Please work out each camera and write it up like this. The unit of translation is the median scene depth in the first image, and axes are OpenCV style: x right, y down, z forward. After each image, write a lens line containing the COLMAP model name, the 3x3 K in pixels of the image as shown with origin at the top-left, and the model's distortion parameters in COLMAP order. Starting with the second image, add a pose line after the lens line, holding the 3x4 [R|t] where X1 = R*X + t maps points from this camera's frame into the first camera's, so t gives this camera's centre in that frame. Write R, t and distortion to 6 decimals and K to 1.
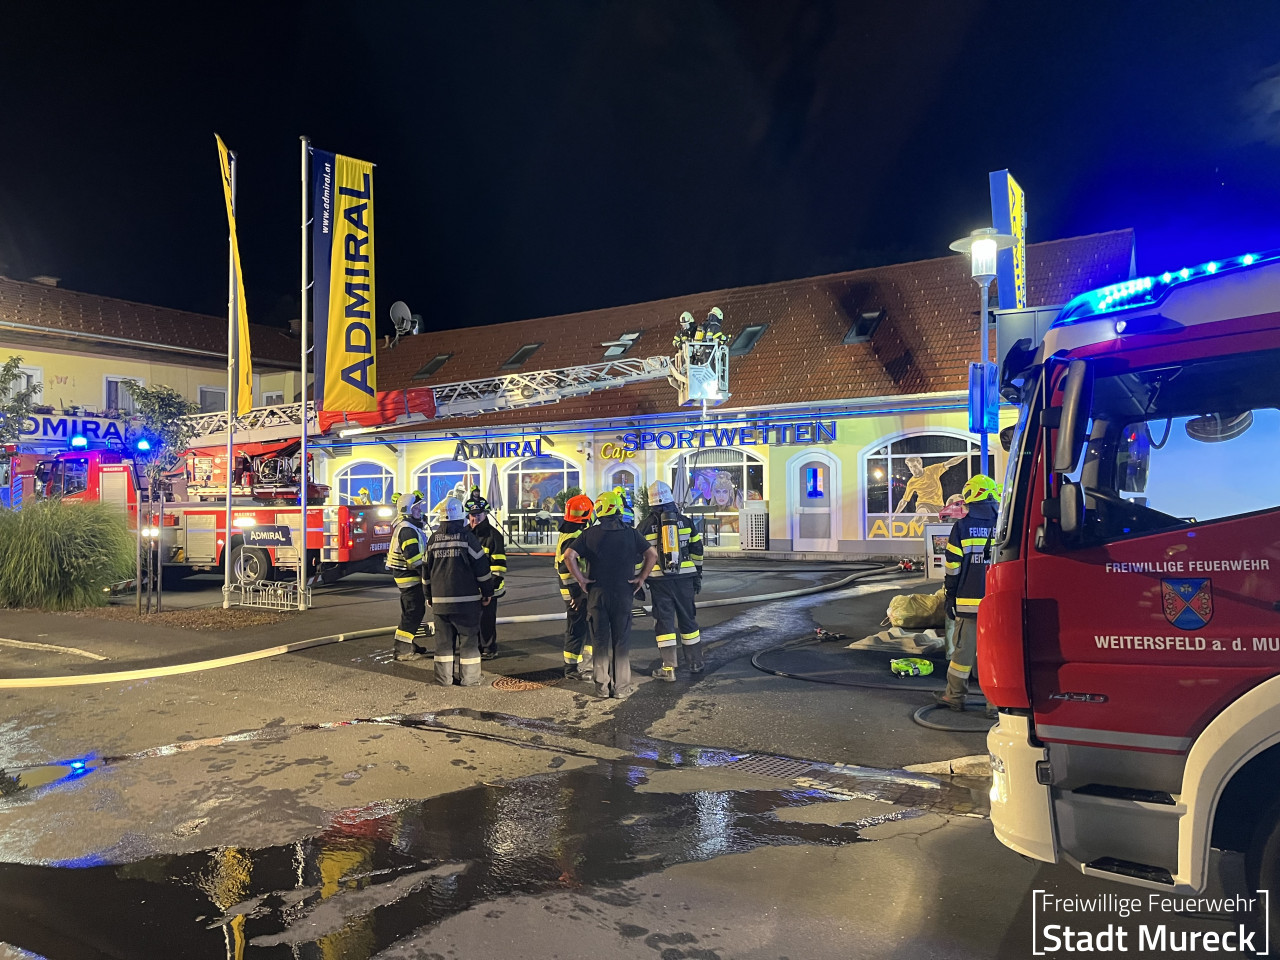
lens RADIAL K [[965.8, 0, 635.8], [0, 965.8, 483.0], [0, 0, 1]] dist [0.060919, -0.085816]
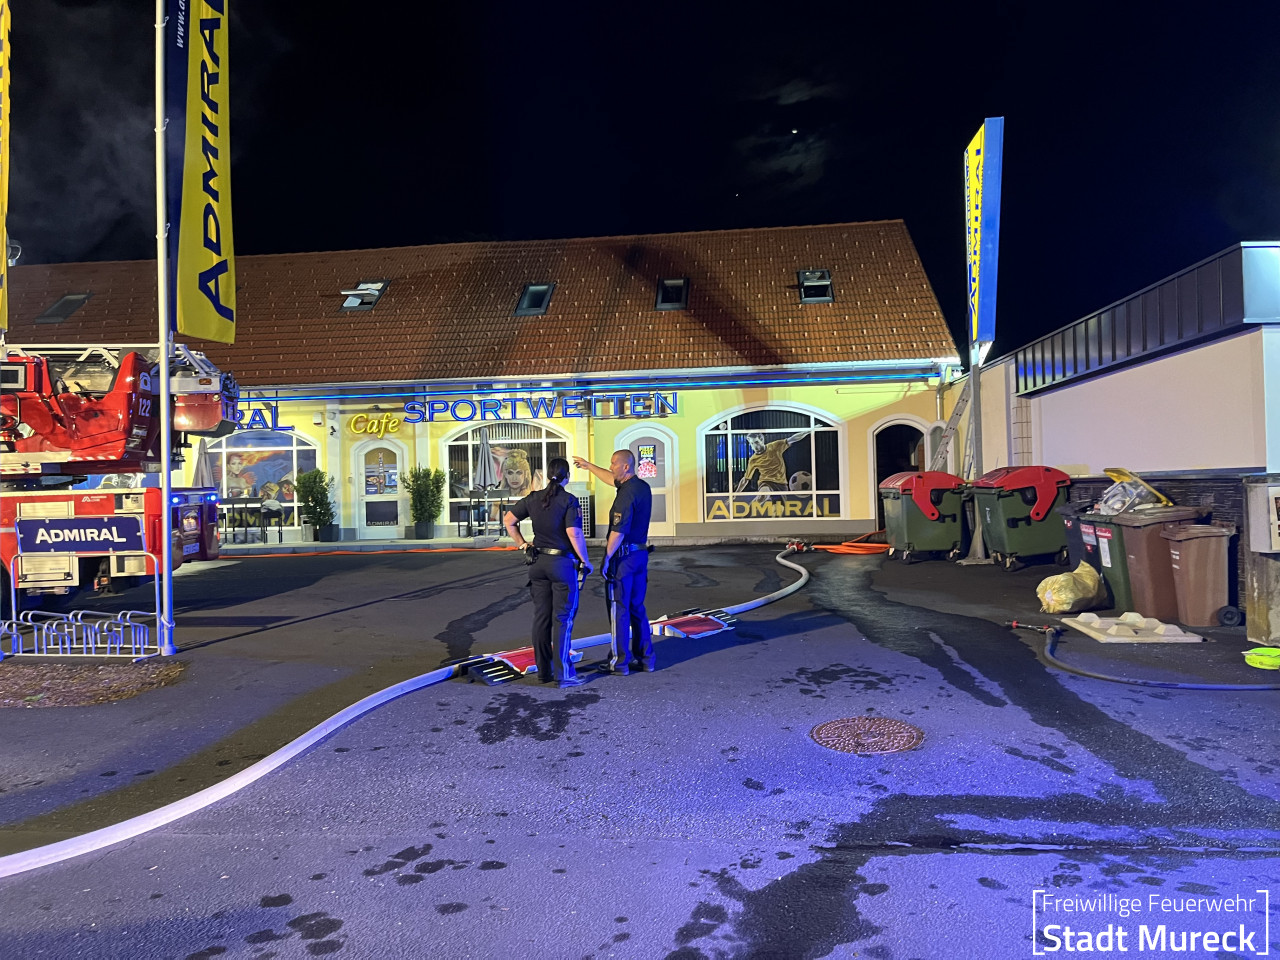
lens RADIAL K [[965.8, 0, 650.9], [0, 965.8, 487.3], [0, 0, 1]] dist [0.060919, -0.085816]
pose [[0.896351, -0.012223, 0.443177, -0.309611], [0.005681, 0.999854, 0.016085, 0.014940], [-0.443309, -0.011900, 0.896290, 0.284073]]
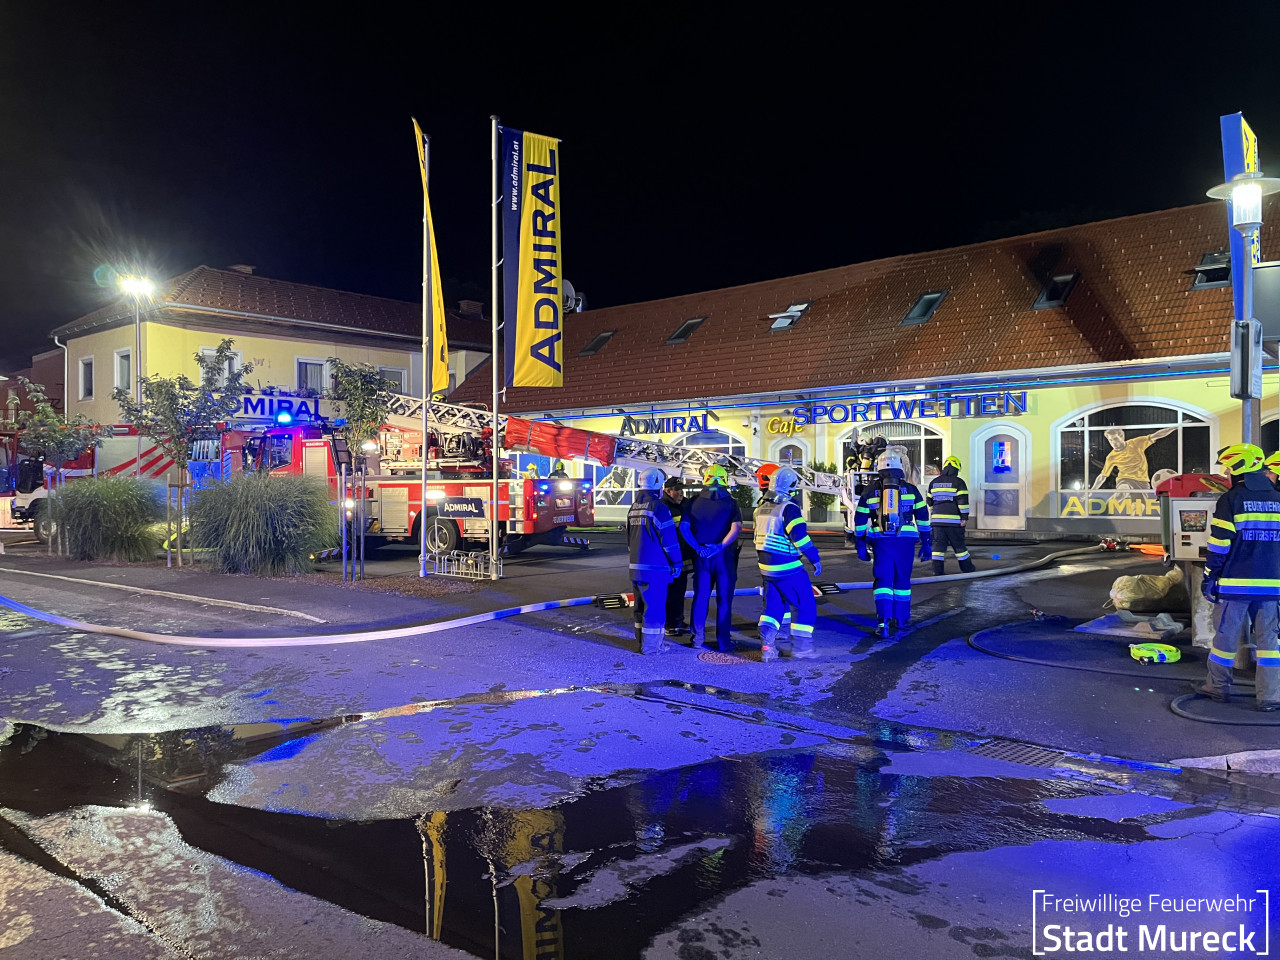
lens RADIAL K [[965.8, 0, 639.8], [0, 965.8, 483.6], [0, 0, 1]] dist [0.060919, -0.085816]
pose [[0.989309, 0.003555, -0.145790, -0.039236], [0.000039, 0.999696, 0.024640, 0.003315], [0.145833, -0.024382, 0.989009, 0.009082]]
